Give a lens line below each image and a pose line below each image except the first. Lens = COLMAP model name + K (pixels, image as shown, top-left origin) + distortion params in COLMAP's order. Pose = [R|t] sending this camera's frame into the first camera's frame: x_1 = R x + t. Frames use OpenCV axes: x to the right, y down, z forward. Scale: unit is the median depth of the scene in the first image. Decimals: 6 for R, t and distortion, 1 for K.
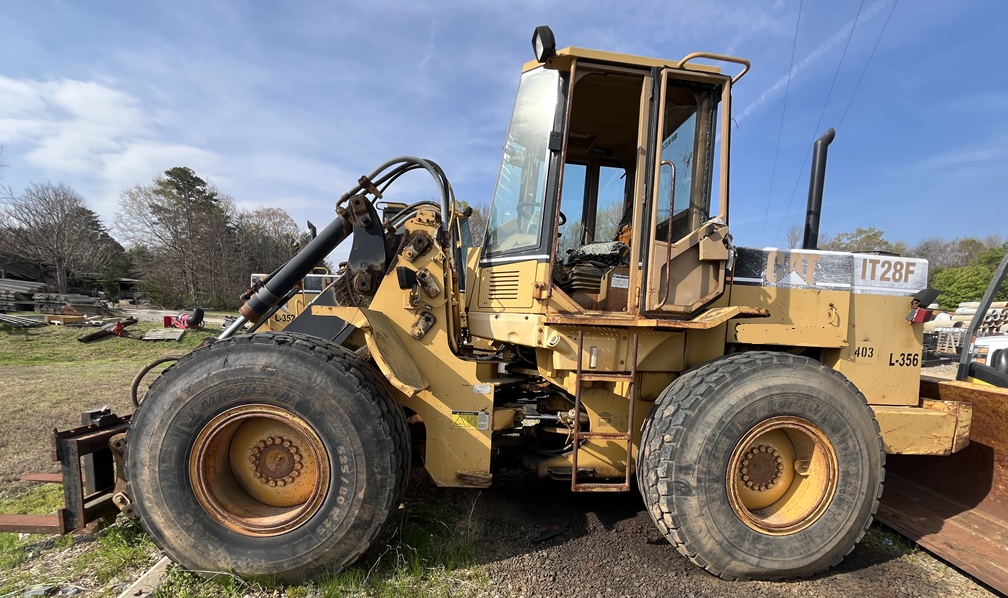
lens RADIAL K [[392.2, 0, 509.9], [0, 392.2, 371.2], [0, 0, 1]] dist [-0.000320, 0.000137]
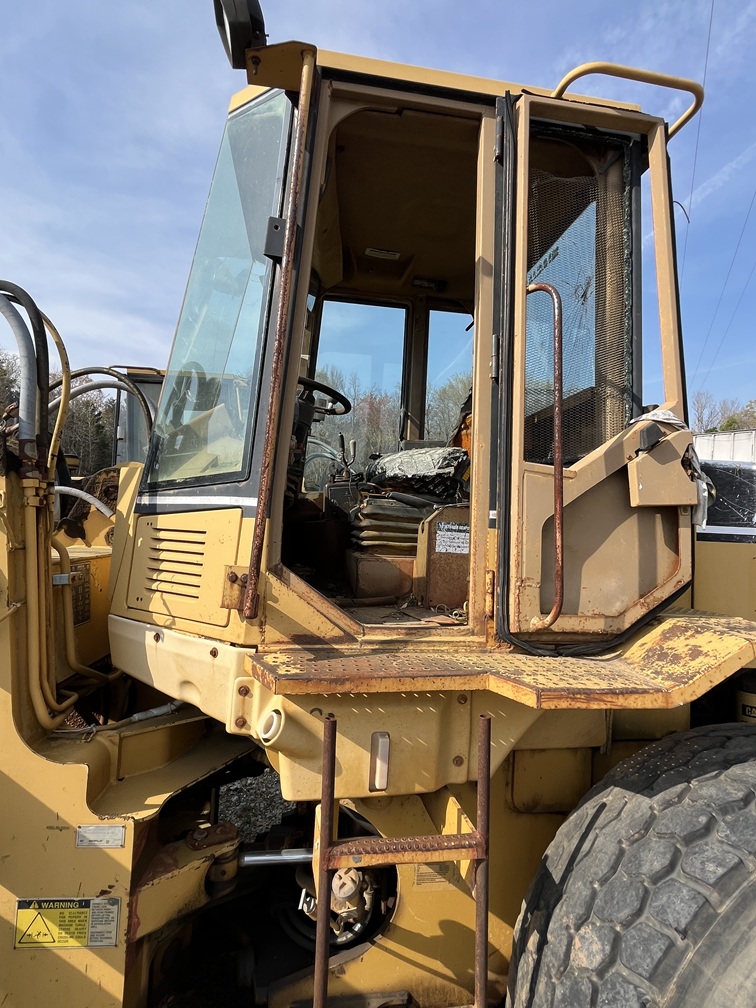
lens RADIAL K [[498.2, 0, 381.2], [0, 498.2, 497.8], [0, 0, 1]] dist [-0.003831, 0.000571]
pose [[0.999374, -0.006928, 0.034690, 0.191515], [0.011873, 0.989442, -0.144445, -0.211902], [-0.033323, 0.144767, 0.988905, 0.466111]]
